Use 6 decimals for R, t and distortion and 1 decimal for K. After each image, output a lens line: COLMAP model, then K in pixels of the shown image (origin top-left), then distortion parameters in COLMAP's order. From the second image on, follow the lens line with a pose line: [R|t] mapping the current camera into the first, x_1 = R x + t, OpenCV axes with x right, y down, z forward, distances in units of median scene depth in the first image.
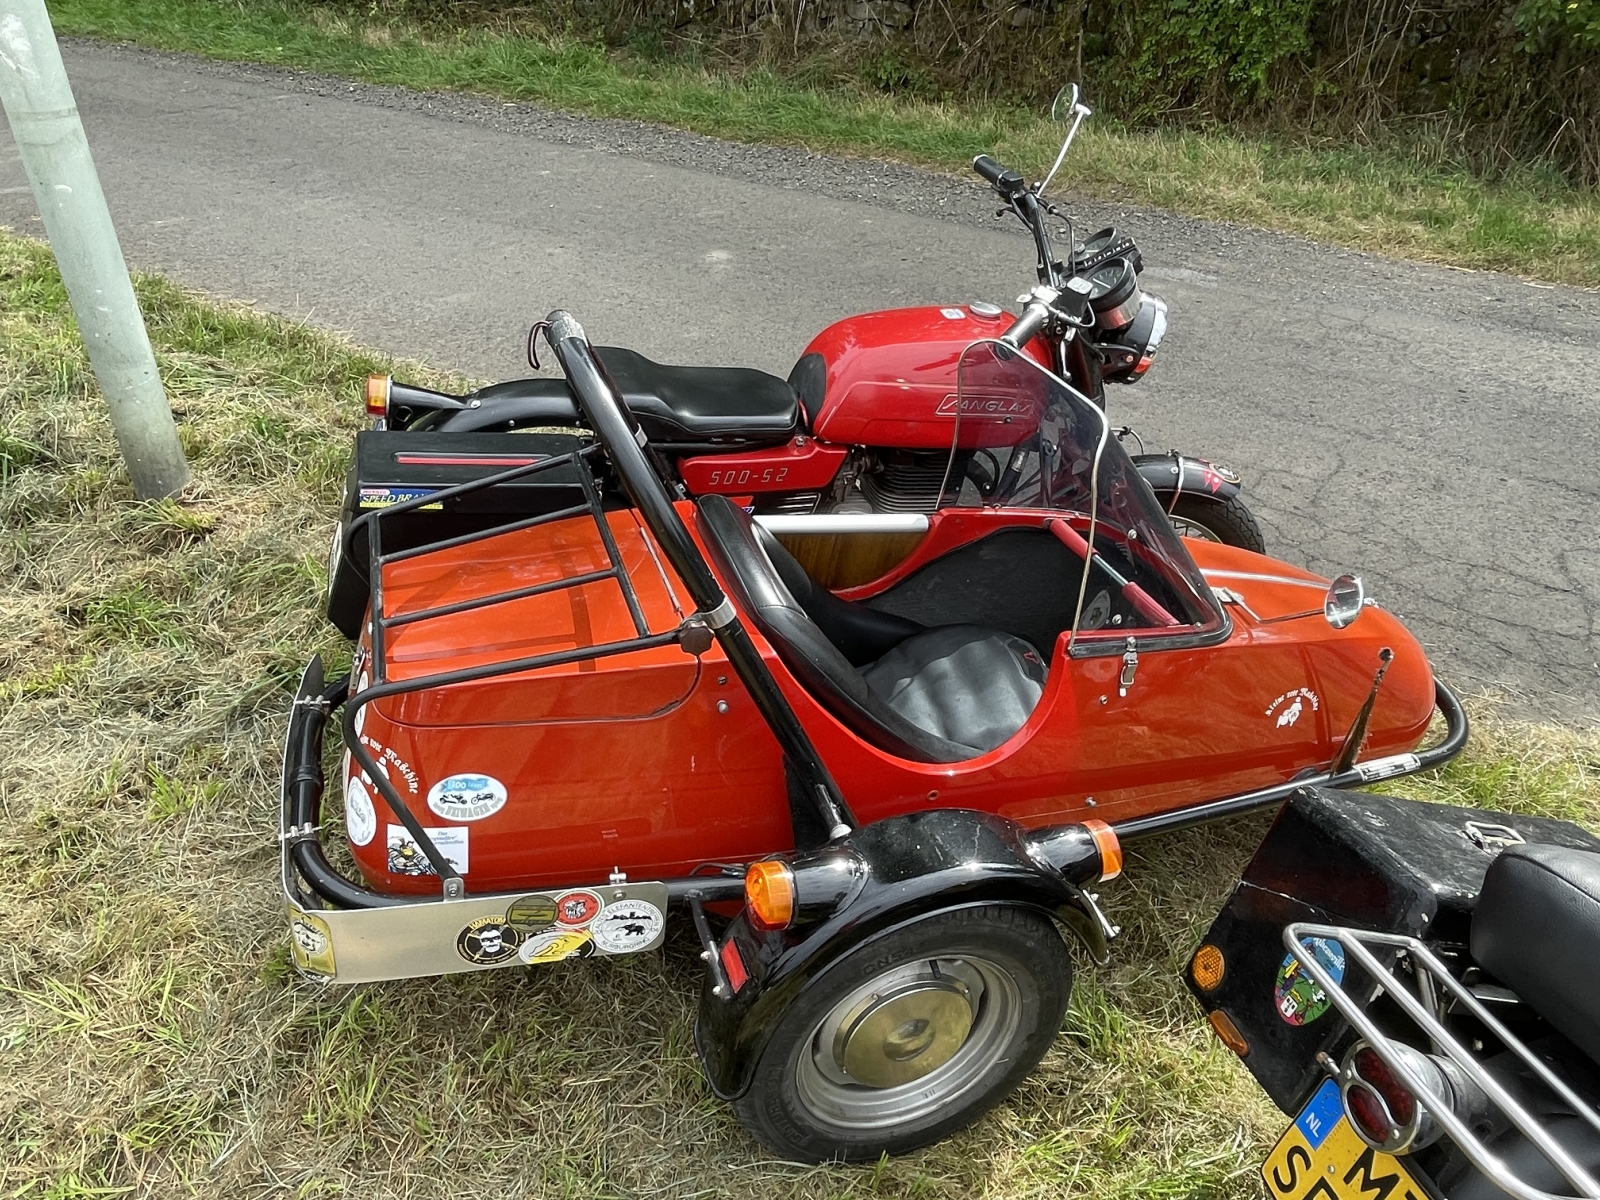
lens RADIAL K [[1130.9, 0, 795.5], [0, 1130.9, 605.4], [0, 0, 1]] dist [-0.002641, 0.000270]
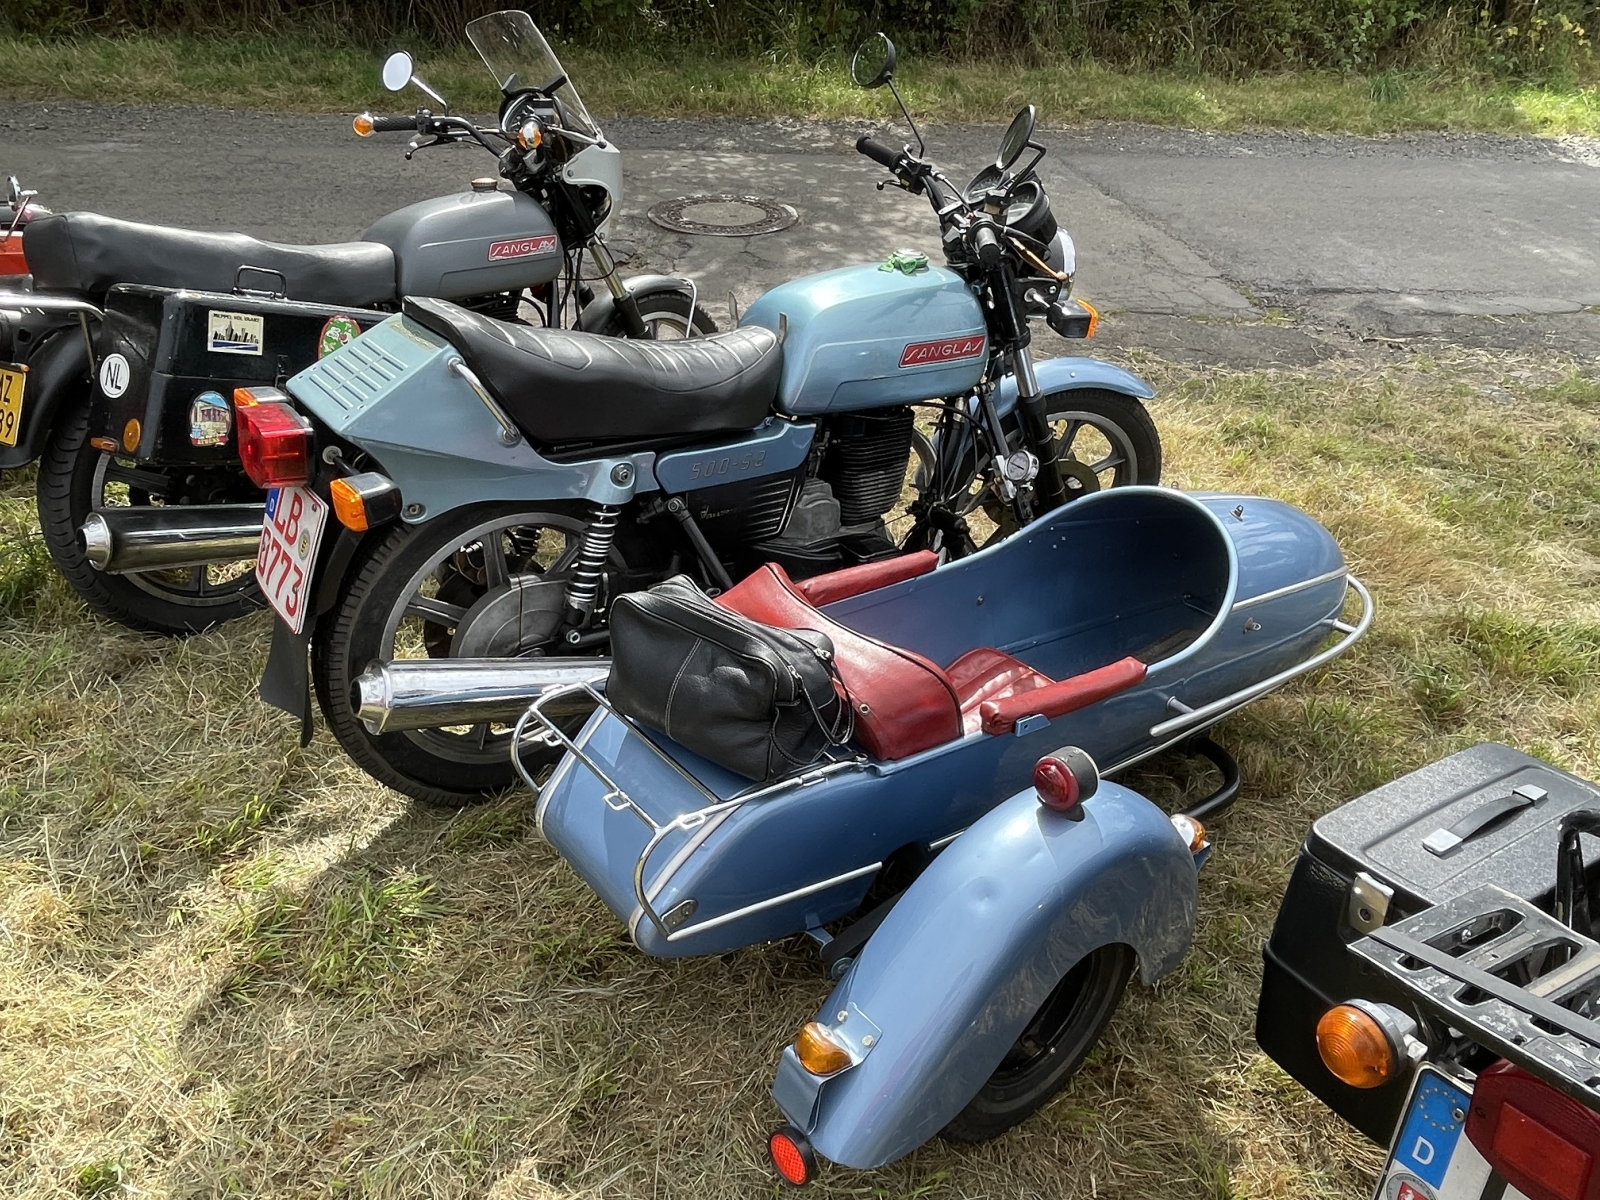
lens RADIAL K [[1130.9, 0, 804.0], [0, 1130.9, 598.5], [0, 0, 1]] dist [-0.002641, 0.000270]
pose [[0.739698, -0.363171, 0.566527, 0.057767], [0.345872, 0.927340, 0.142874, 0.207368], [-0.577251, 0.090262, 0.811562, -0.275317]]
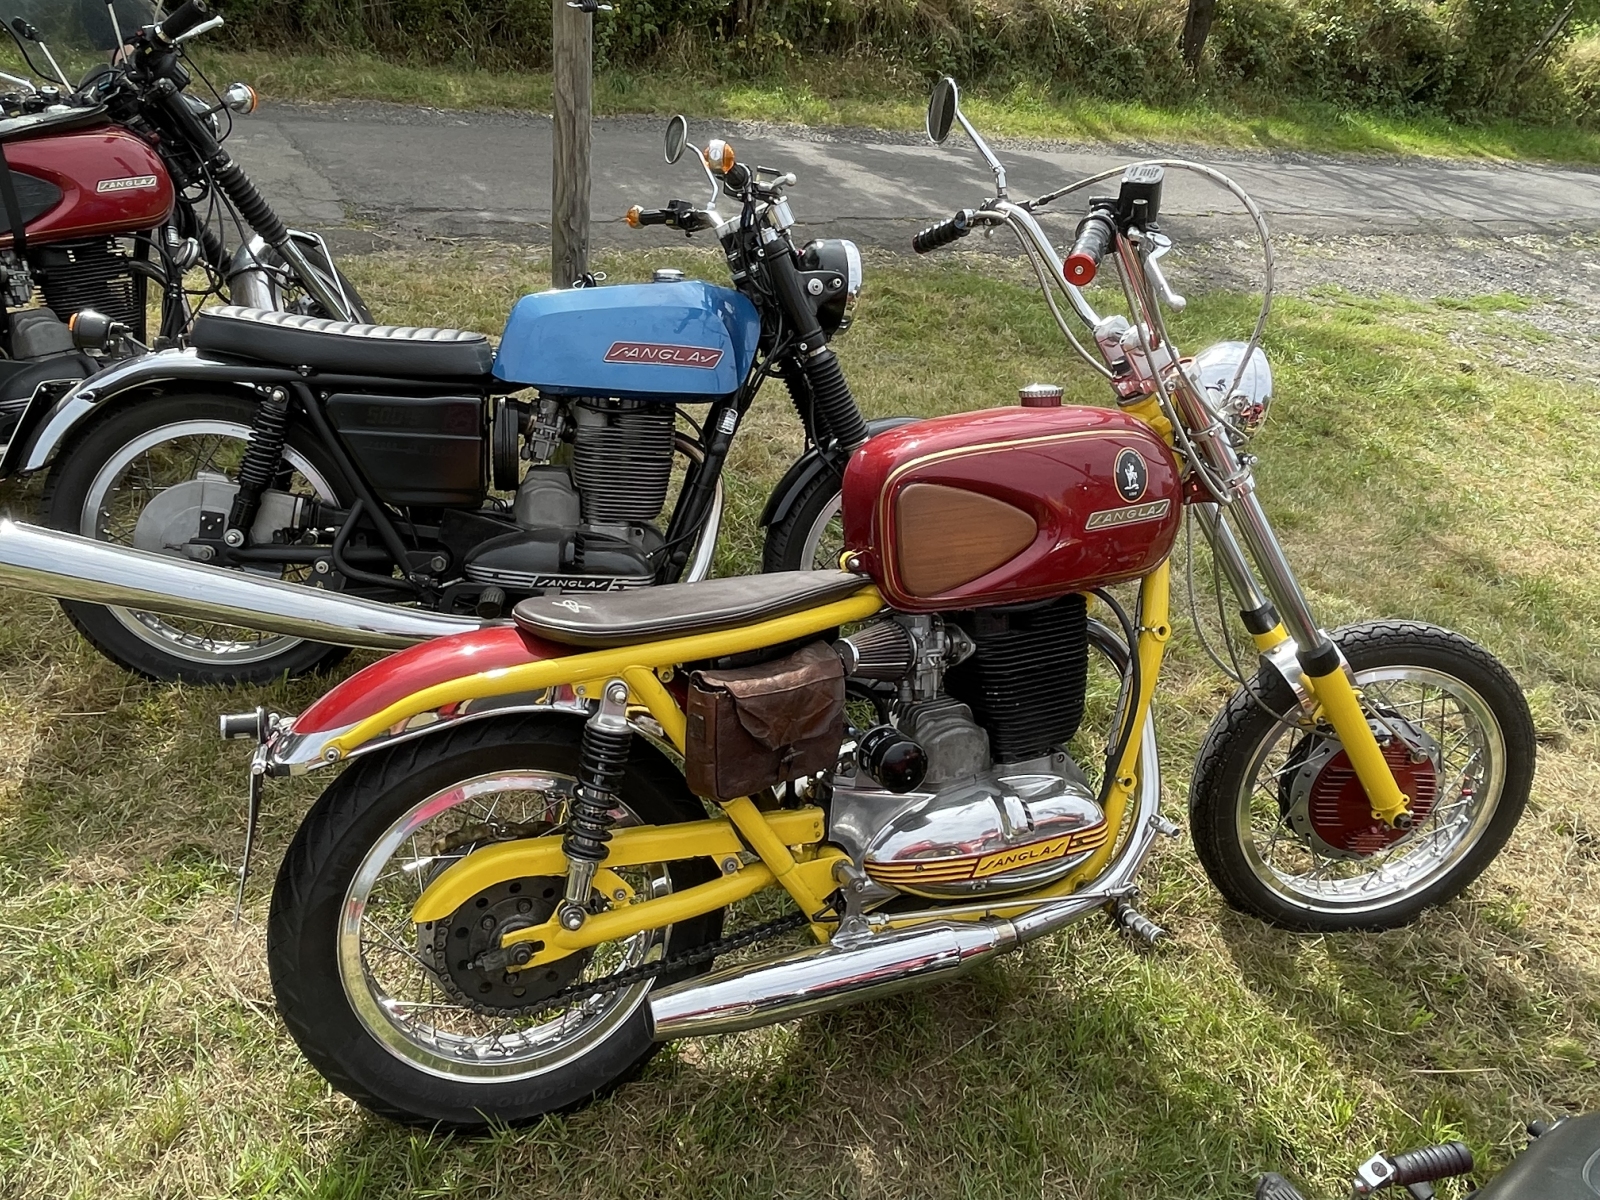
lens RADIAL K [[1130.9, 0, 794.0], [0, 1130.9, 601.2], [0, 0, 1]] dist [-0.002641, 0.000270]
pose [[0.471593, -0.422690, 0.773908, 0.085264], [0.399112, 0.884905, 0.240109, 0.509228], [-0.786327, 0.195643, 0.586016, -0.746394]]
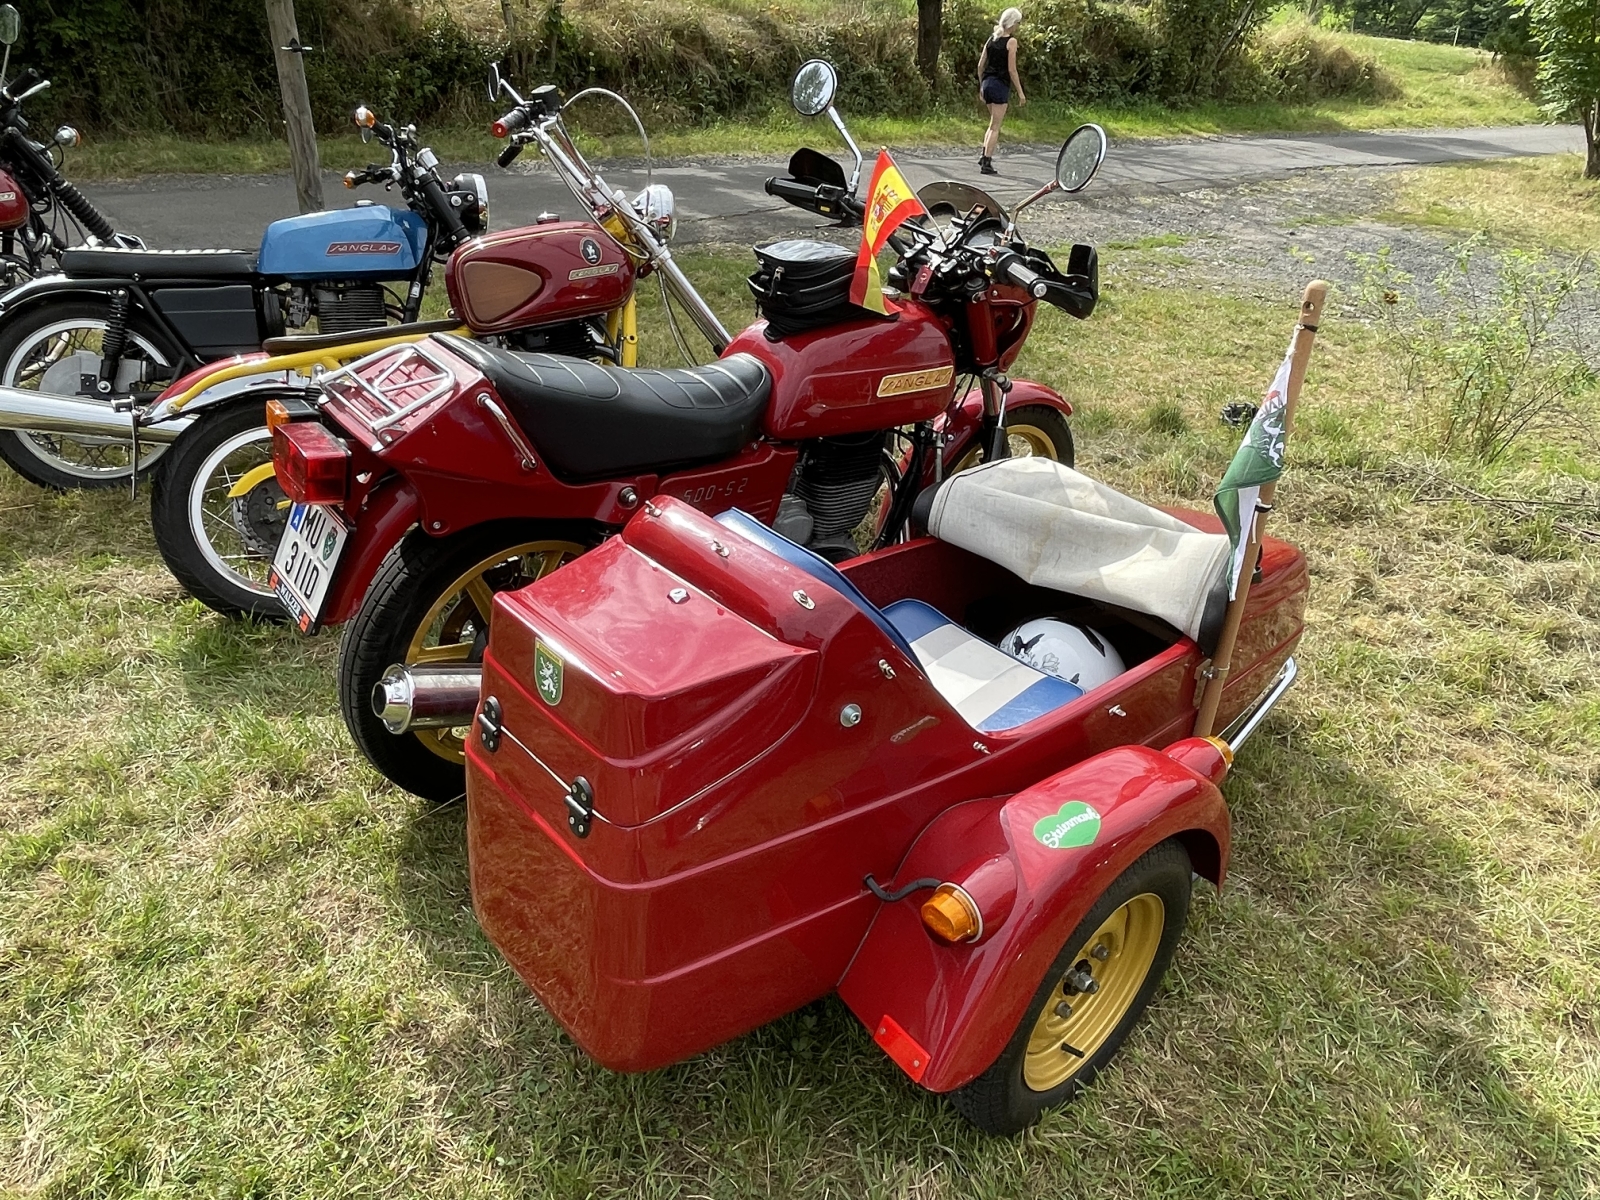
lens RADIAL K [[1130.9, 0, 804.2], [0, 1130.9, 608.7], [0, 0, 1]] dist [-0.002641, 0.000270]
pose [[0.327169, -0.454893, 0.828271, -0.139897], [0.496287, 0.828610, 0.259045, 0.636748], [-0.804152, 0.326308, 0.496853, -0.951495]]
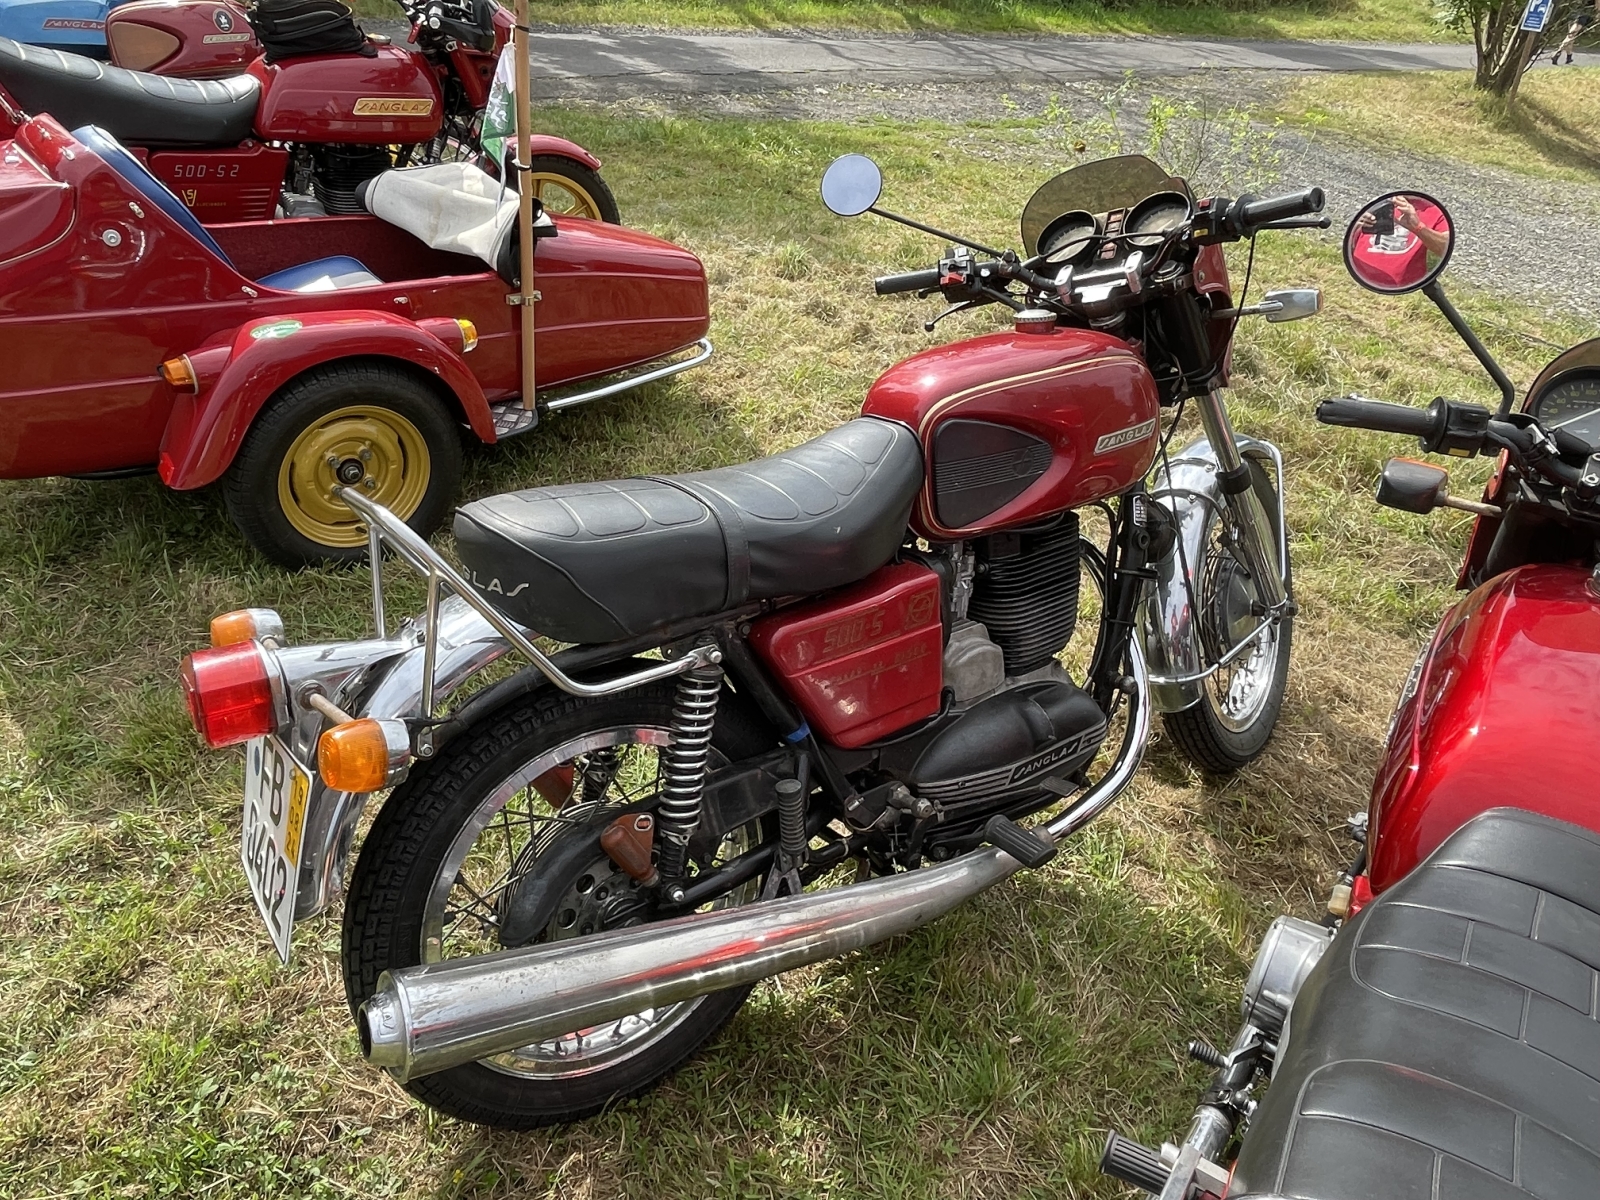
lens RADIAL K [[1130.9, 0, 797.6], [0, 1130.9, 600.4], [0, 0, 1]] dist [-0.002641, 0.000270]
pose [[0.346052, -0.493926, 0.797675, -0.231489], [0.459447, 0.830498, 0.314931, 0.816646], [-0.818020, 0.257506, 0.514328, -1.191252]]
